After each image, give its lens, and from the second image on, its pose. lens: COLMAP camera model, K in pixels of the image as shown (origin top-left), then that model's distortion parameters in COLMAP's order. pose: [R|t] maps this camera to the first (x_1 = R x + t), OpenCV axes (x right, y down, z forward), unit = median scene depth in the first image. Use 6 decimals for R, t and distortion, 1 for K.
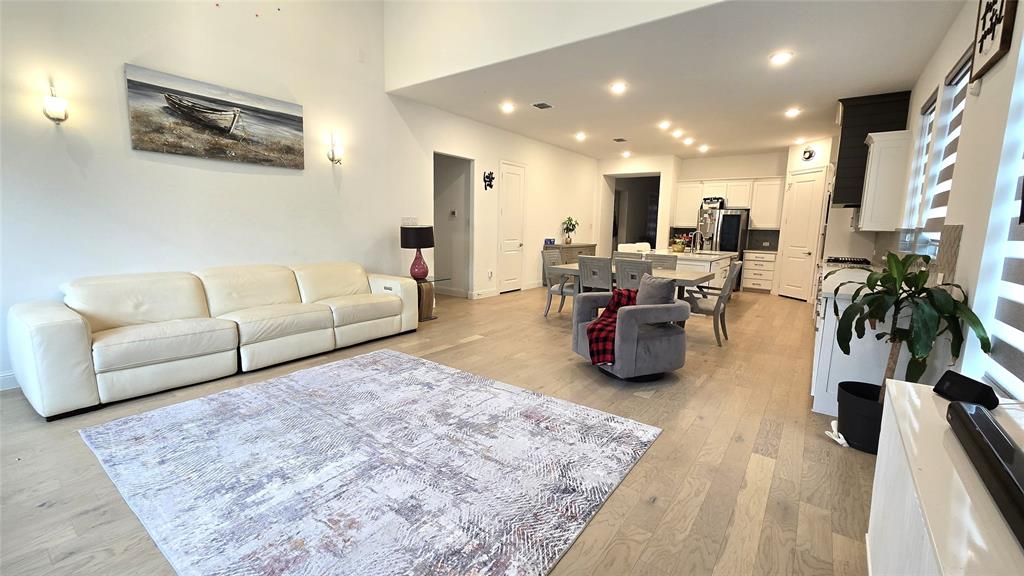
lens RADIAL K [[420.8, 0, 512.1], [0, 420.8, 283.7], [0, 0, 1]] dist [-0.001594, 0.001604]
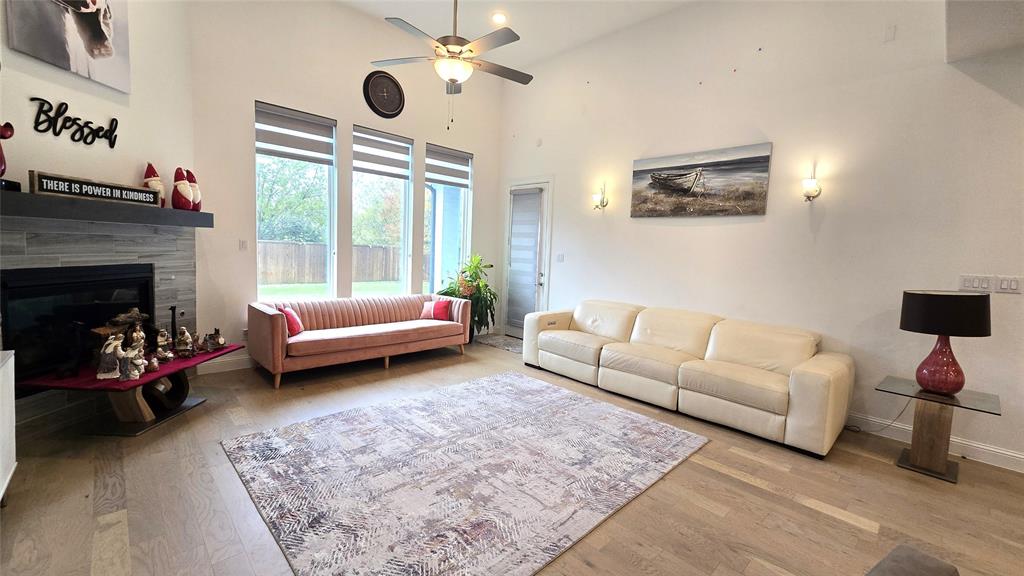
lens RADIAL K [[420.8, 0, 516.8], [0, 420.8, 284.6], [0, 0, 1]] dist [-0.001594, 0.001604]
pose [[-0.160338, 0.057887, -0.985363, 0.558770], [-0.184691, 0.978889, 0.087560, -0.138838], [0.969629, 0.196027, -0.146262, 0.820533]]
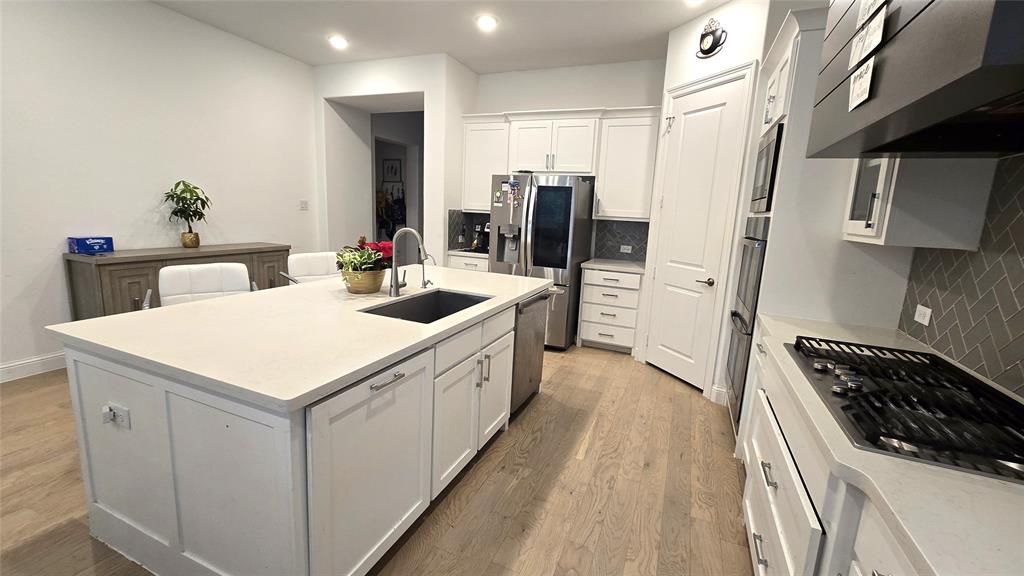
lens RADIAL K [[420.8, 0, 514.9], [0, 420.8, 284.0], [0, 0, 1]] dist [-0.001594, 0.001604]
pose [[0.969933, -0.022487, 0.242330, 0.853745], [0.010757, 0.998710, 0.049619, -0.191240], [-0.243134, -0.045520, 0.968924, 1.314332]]
